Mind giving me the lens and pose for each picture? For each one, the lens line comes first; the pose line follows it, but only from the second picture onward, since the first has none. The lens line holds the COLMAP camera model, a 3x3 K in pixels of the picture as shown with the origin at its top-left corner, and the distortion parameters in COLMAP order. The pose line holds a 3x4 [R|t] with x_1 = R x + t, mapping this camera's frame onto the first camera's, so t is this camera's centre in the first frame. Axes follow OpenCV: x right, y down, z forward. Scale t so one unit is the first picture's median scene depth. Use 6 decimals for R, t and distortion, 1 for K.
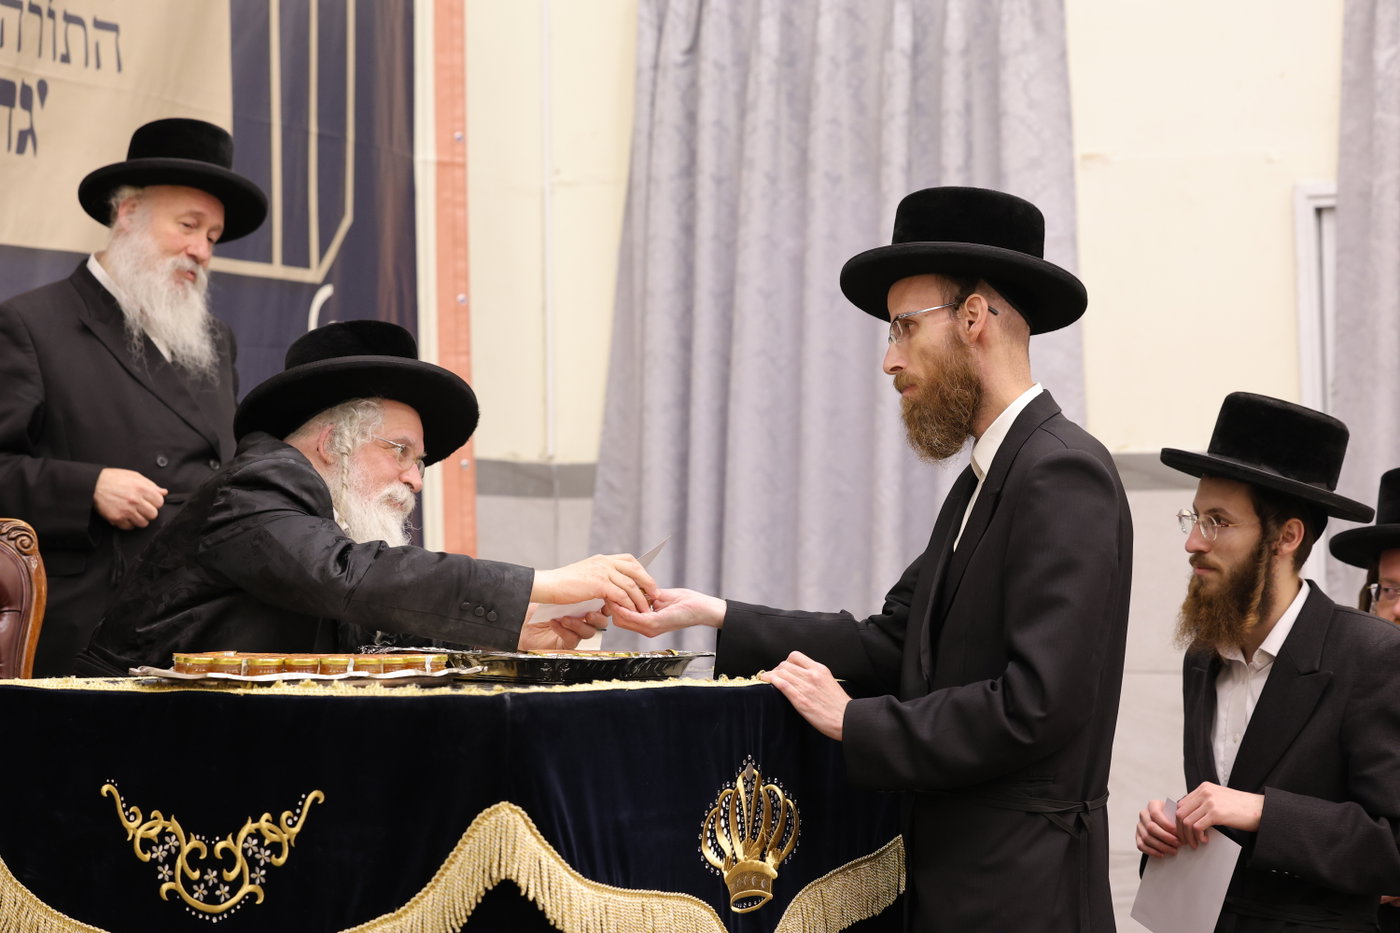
lens RADIAL K [[3476.0, 0, 702.7], [0, 3476.0, 466.5], [0, 0, 1]] dist [-0.074818, 0.000000]
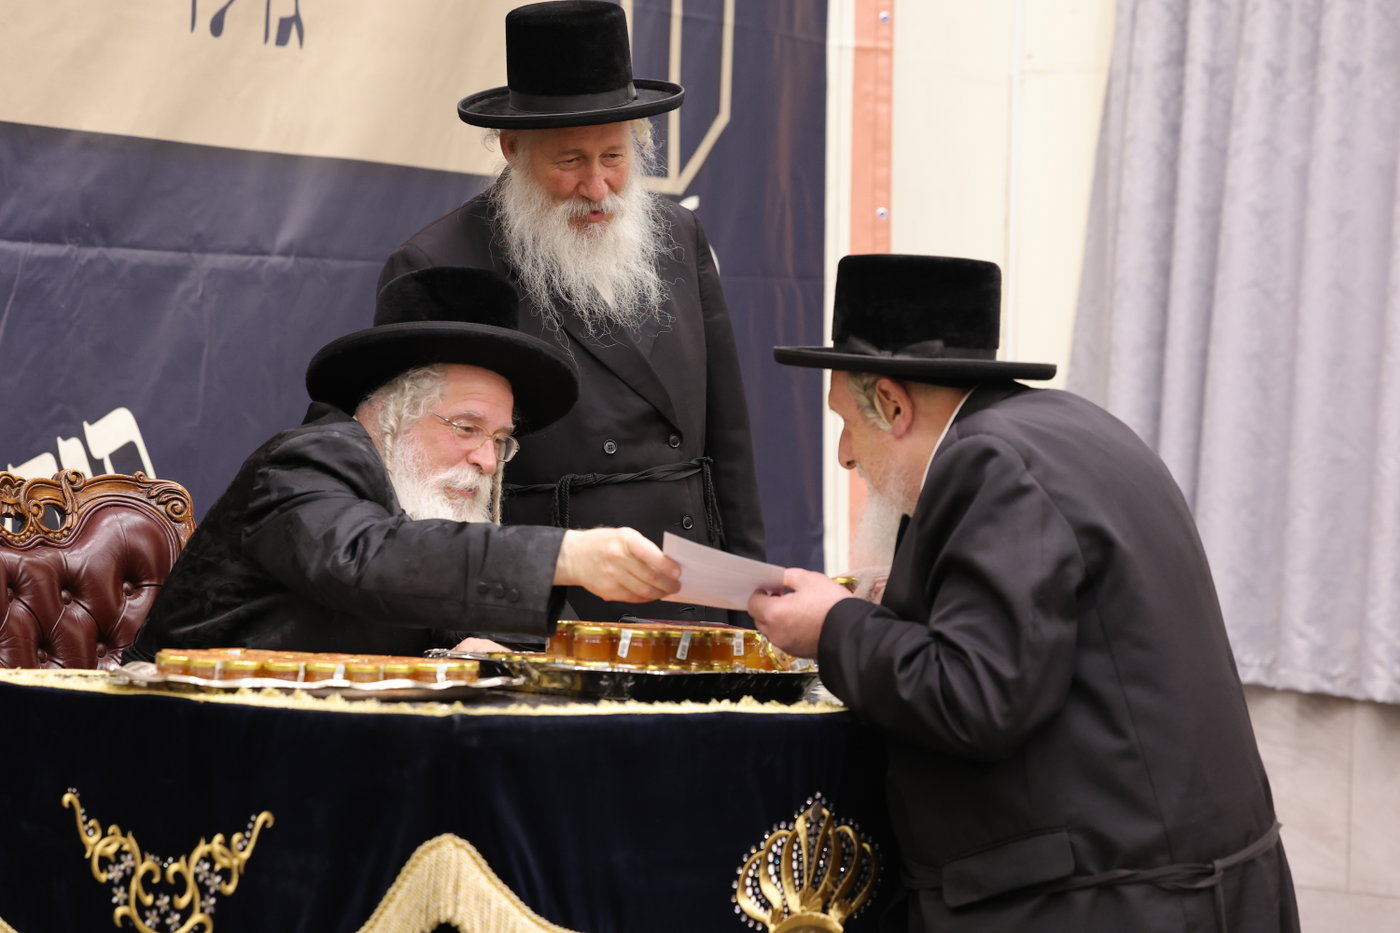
lens RADIAL K [[4433.9, 0, 702.2], [0, 4433.9, 462.8], [0, 0, 1]] dist [0.362580, 0.000000]
pose [[0.974666, 0.033504, -0.221143, 0.222515], [-0.028219, 0.999237, 0.027017, -0.027994], [0.221879, -0.020093, 0.974867, -0.089175]]
